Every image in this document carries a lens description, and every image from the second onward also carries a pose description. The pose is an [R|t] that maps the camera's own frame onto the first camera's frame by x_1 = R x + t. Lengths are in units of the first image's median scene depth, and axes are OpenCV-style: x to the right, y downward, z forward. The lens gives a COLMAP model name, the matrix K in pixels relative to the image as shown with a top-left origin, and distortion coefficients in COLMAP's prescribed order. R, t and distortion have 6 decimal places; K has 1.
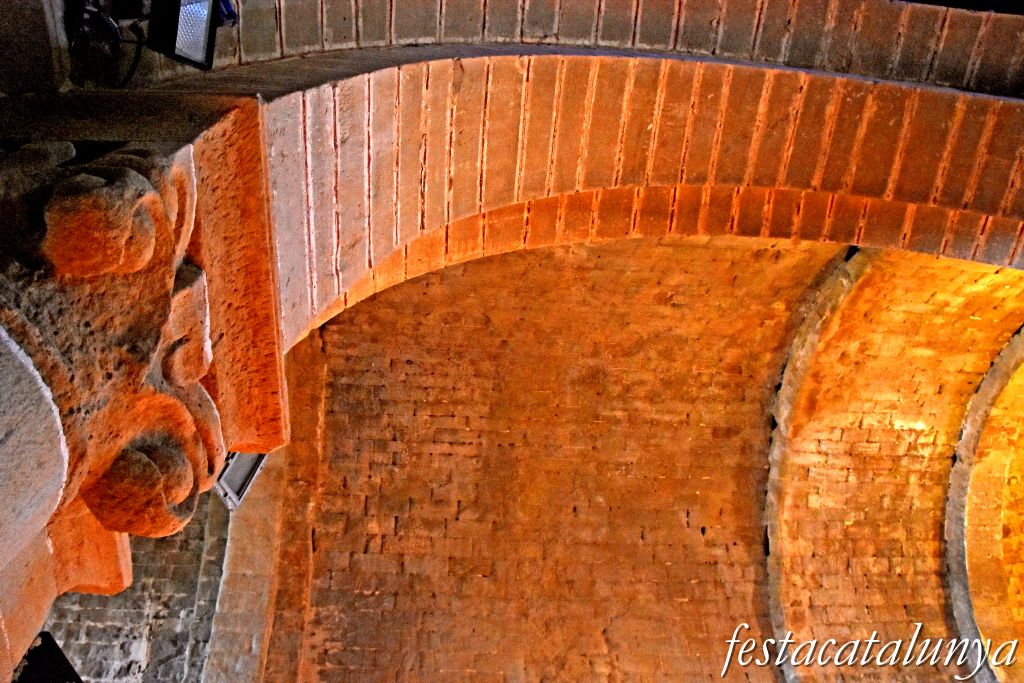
lens RADIAL K [[851.6, 0, 512.0], [0, 851.6, 341.5], [0, 0, 1]] dist [-0.166540, 0.121994]
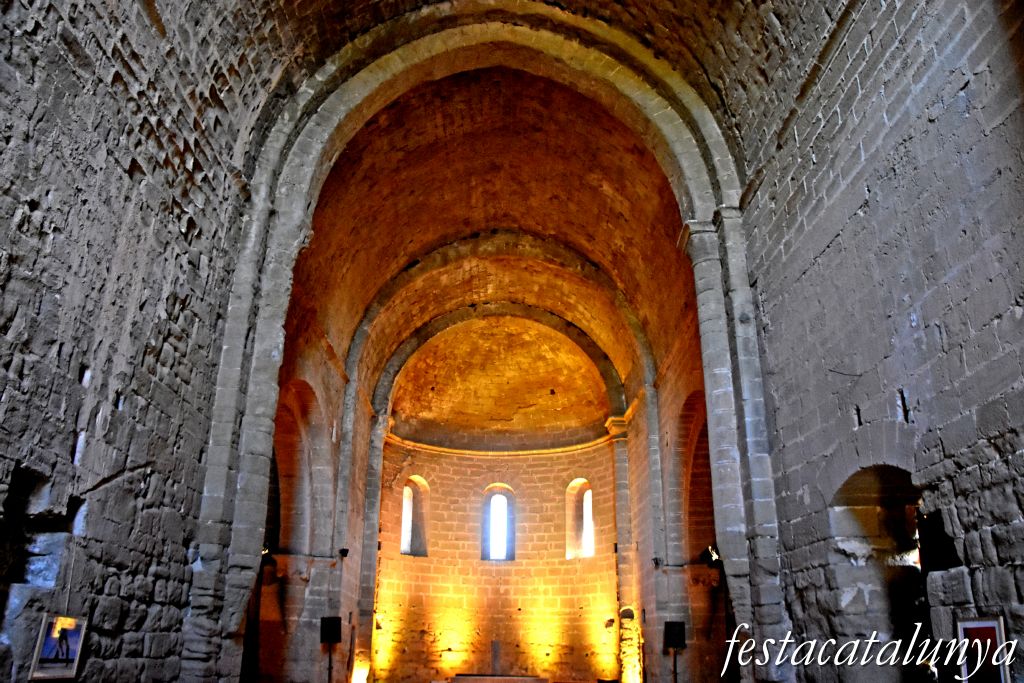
lens RADIAL K [[851.6, 0, 512.0], [0, 851.6, 341.5], [0, 0, 1]] dist [-0.166540, 0.121994]
pose [[0.077655, 0.437429, 0.895894, -1.172760], [-0.904494, 0.408890, -0.121244, 0.340199], [-0.419358, -0.800915, 0.427404, 0.079271]]
